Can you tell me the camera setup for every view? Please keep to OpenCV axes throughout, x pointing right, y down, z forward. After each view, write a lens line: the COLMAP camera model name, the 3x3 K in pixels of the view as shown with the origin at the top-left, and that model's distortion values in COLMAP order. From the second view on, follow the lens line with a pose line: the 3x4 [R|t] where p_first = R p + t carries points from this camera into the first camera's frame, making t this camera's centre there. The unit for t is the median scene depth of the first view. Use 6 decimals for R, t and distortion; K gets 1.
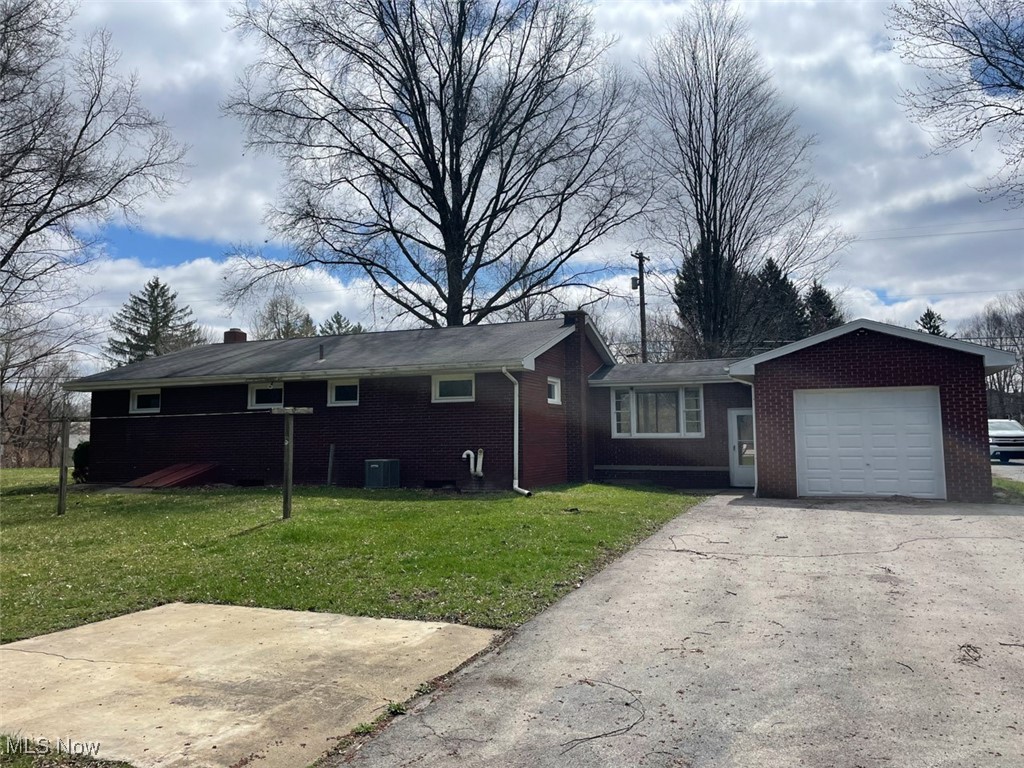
lens RADIAL K [[769.5, 0, 513.2], [0, 769.5, 379.7], [0, 0, 1]] dist [0.058713, -0.066499]
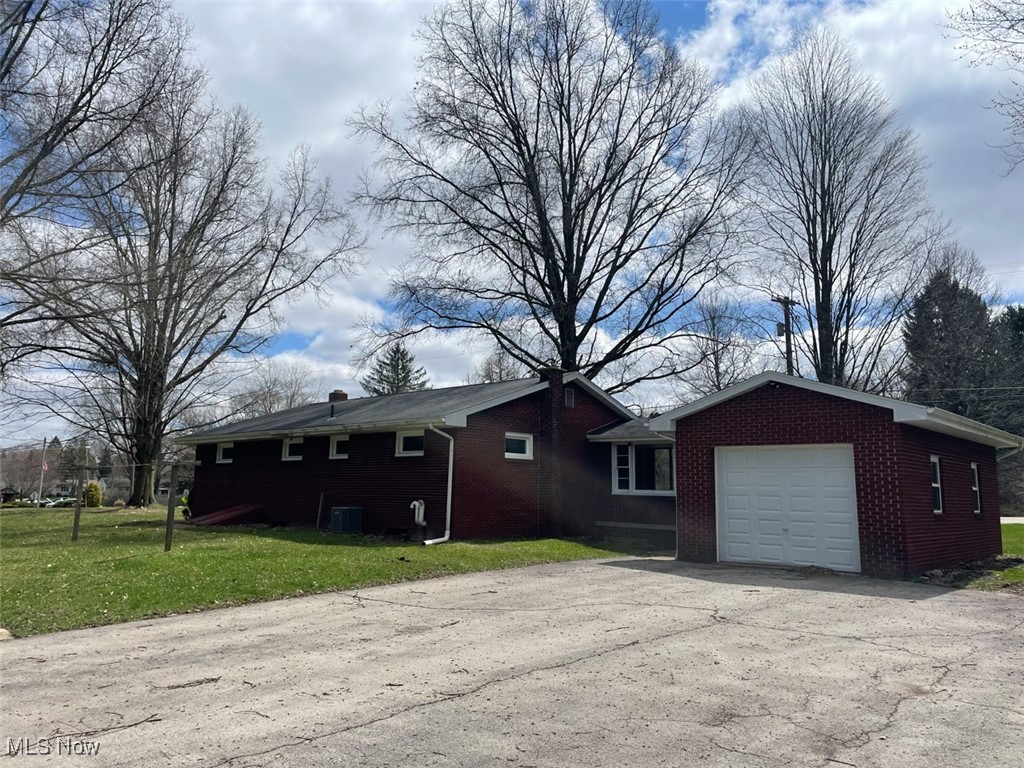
lens RADIAL K [[769.5, 0, 509.7], [0, 769.5, 388.6], [0, 0, 1]] dist [0.058713, -0.066499]
pose [[0.934810, -0.021074, -0.354523, 0.328672], [0.001066, 0.998400, -0.056536, -0.003406], [0.355147, 0.052473, 0.933337, 0.020230]]
